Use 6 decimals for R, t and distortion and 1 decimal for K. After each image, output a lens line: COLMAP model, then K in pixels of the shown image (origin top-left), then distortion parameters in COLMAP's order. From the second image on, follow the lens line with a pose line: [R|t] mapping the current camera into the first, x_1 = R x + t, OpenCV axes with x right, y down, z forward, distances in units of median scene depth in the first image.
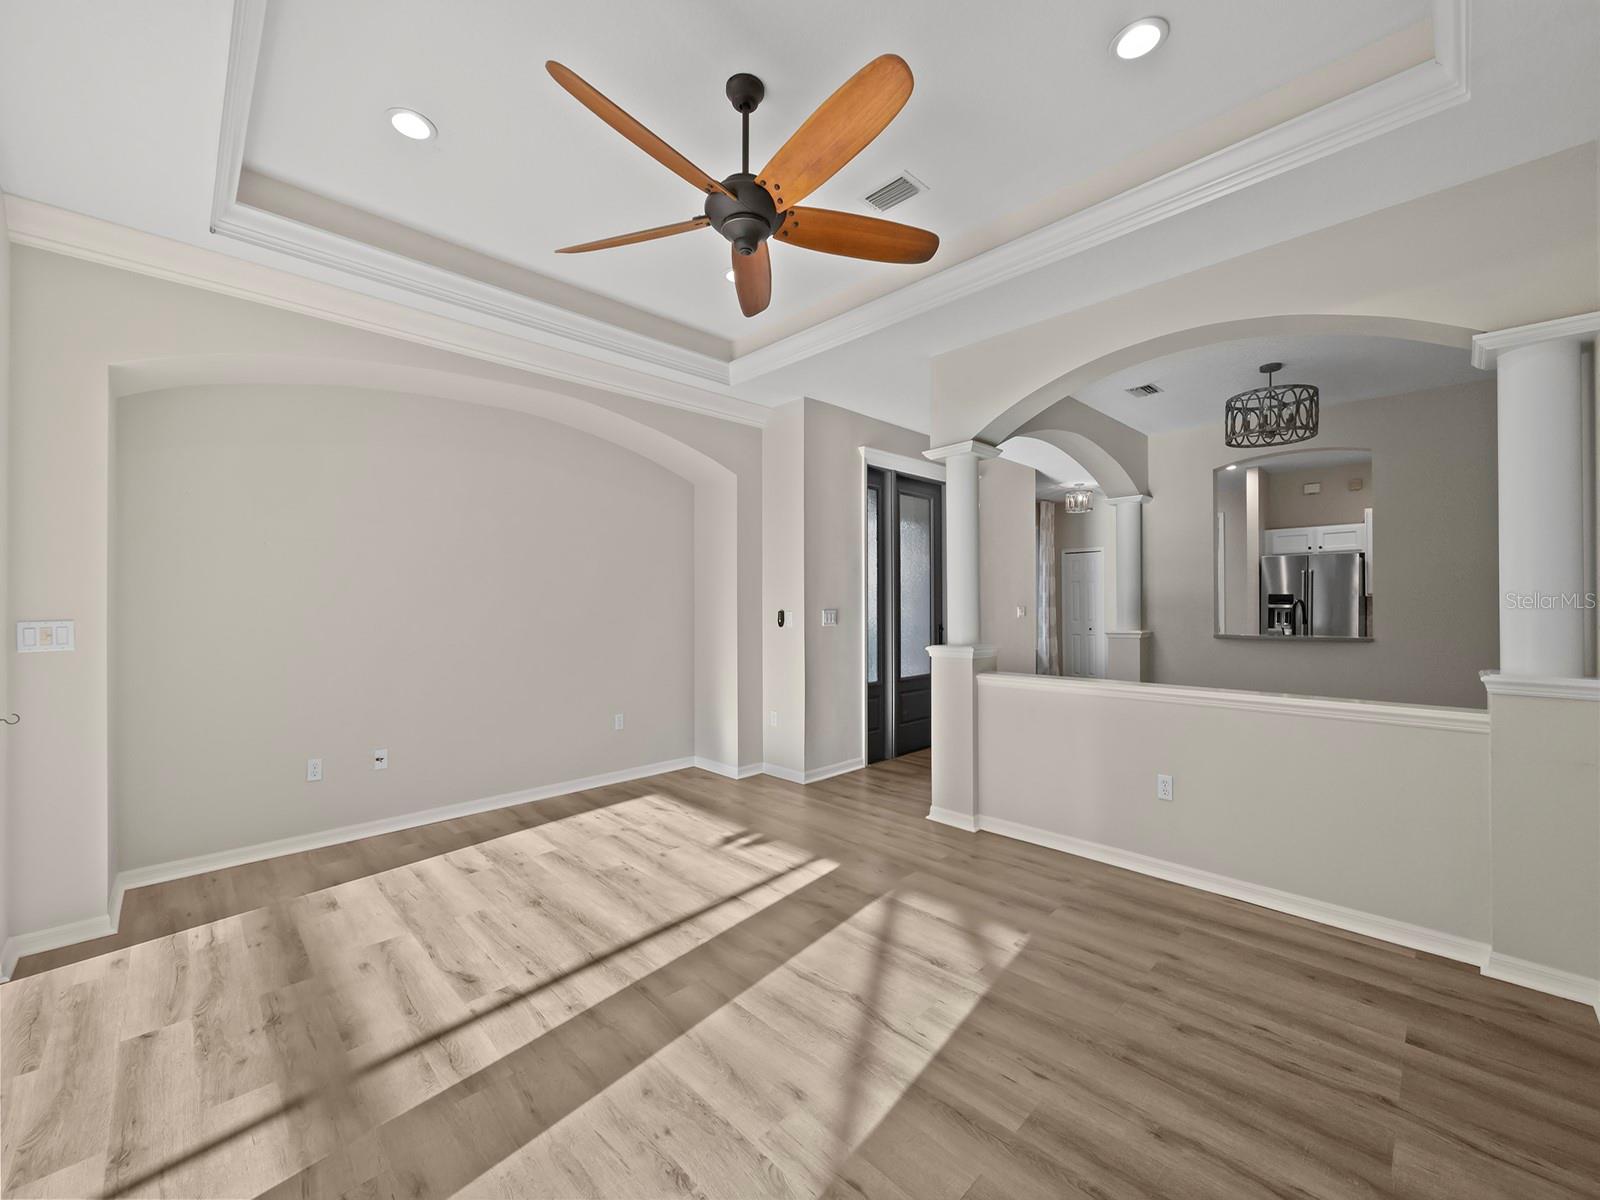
lens RADIAL K [[641.6, 0, 809.2], [0, 641.6, 604.3], [0, 0, 1]] dist [-0.001627, -0.000101]
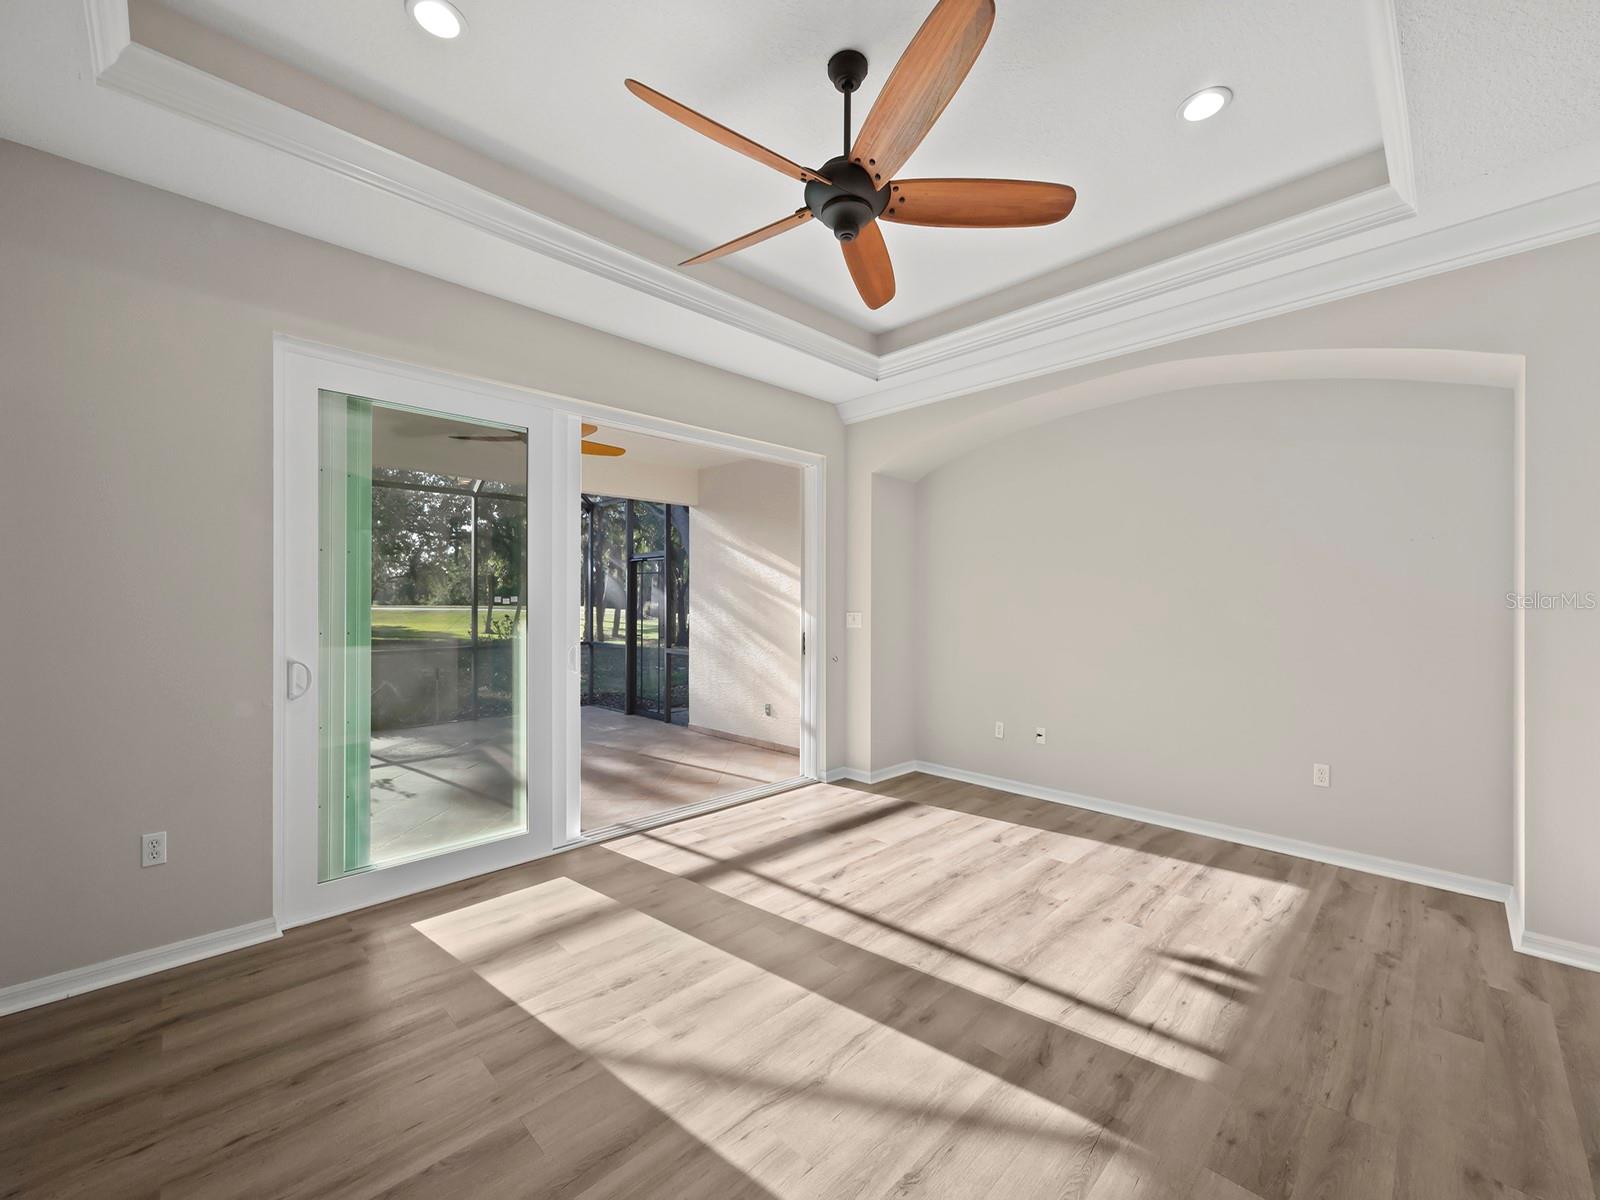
lens RADIAL K [[645.3, 0, 801.4], [0, 645.3, 604.2], [0, 0, 1]] dist [0.001312, 0.000443]
pose [[-0.006331, 0.005325, -0.999966, 0.777780], [-0.001982, 0.999984, 0.005337, -0.007569], [0.999978, 0.002015, -0.006321, 0.844058]]
